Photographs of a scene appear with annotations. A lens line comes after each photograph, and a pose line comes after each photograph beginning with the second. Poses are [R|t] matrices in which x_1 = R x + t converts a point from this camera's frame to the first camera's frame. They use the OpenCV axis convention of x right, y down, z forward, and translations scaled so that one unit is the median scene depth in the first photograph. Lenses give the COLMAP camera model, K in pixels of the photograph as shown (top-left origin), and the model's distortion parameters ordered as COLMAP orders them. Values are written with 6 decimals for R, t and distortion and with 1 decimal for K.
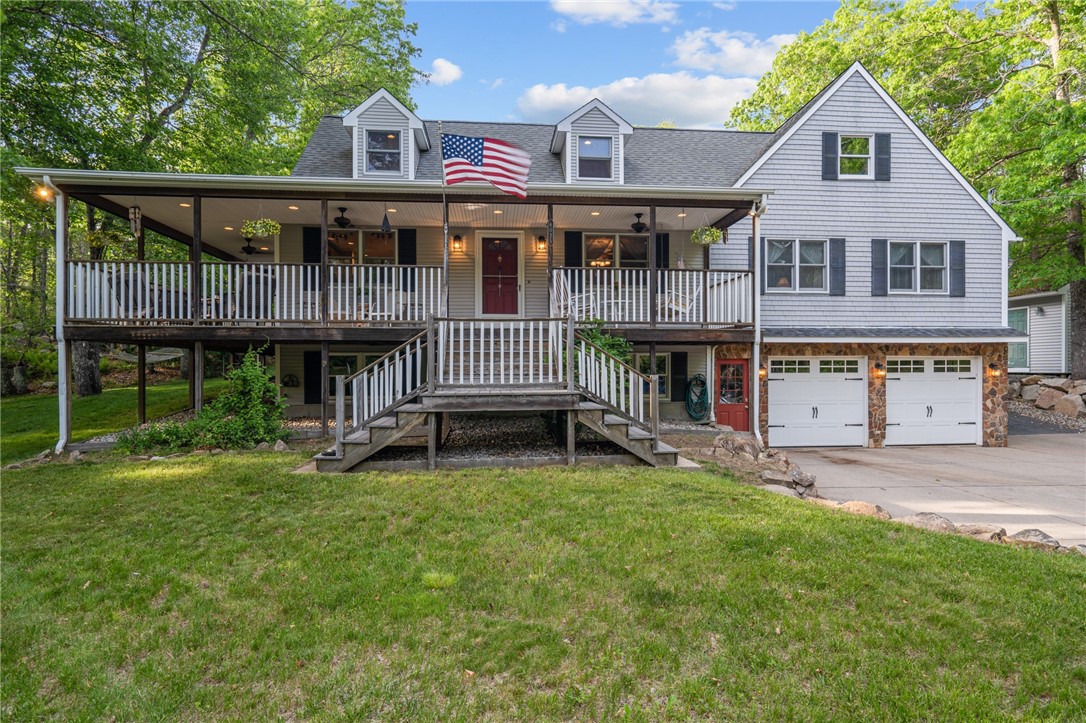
lens RADIAL K [[588.1, 0, 543.9], [0, 588.1, 368.4], [0, 0, 1]] dist [0.016458, 0.002592]
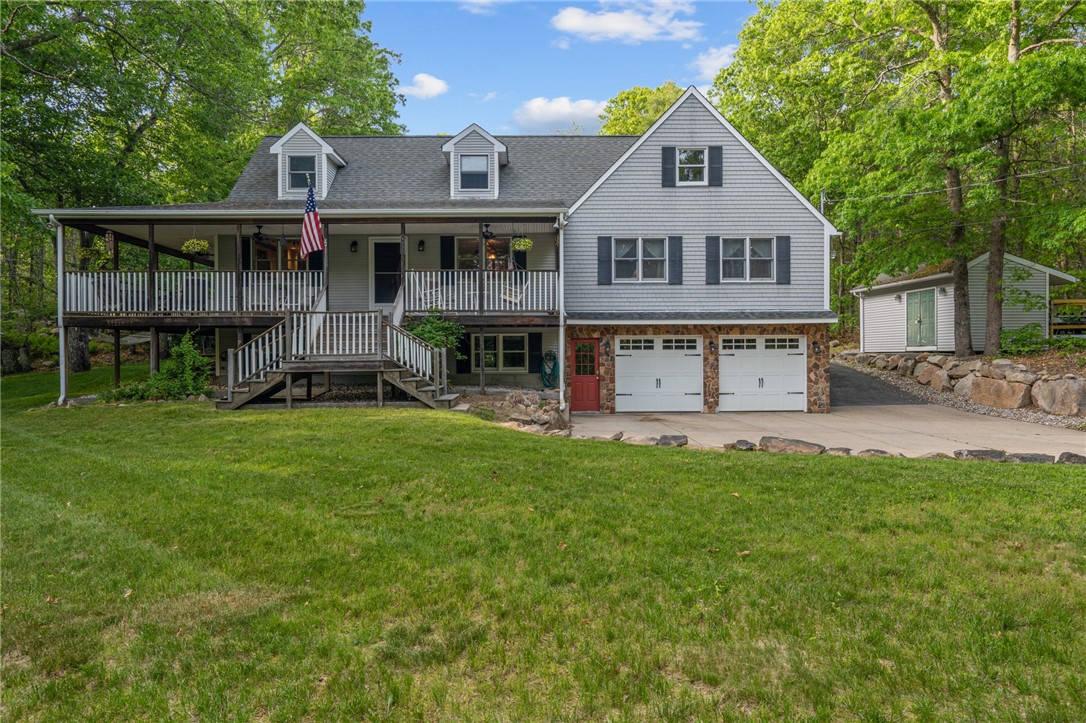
lens RADIAL K [[719.4, 0, 542.6], [0, 719.4, 358.2], [0, 0, 1]] dist [0.033558, -0.003155]
pose [[0.996005, -0.002175, -0.089269, 0.359252], [0.002743, 0.999977, 0.006244, 0.014923], [0.089253, -0.006464, 0.995988, -0.464310]]
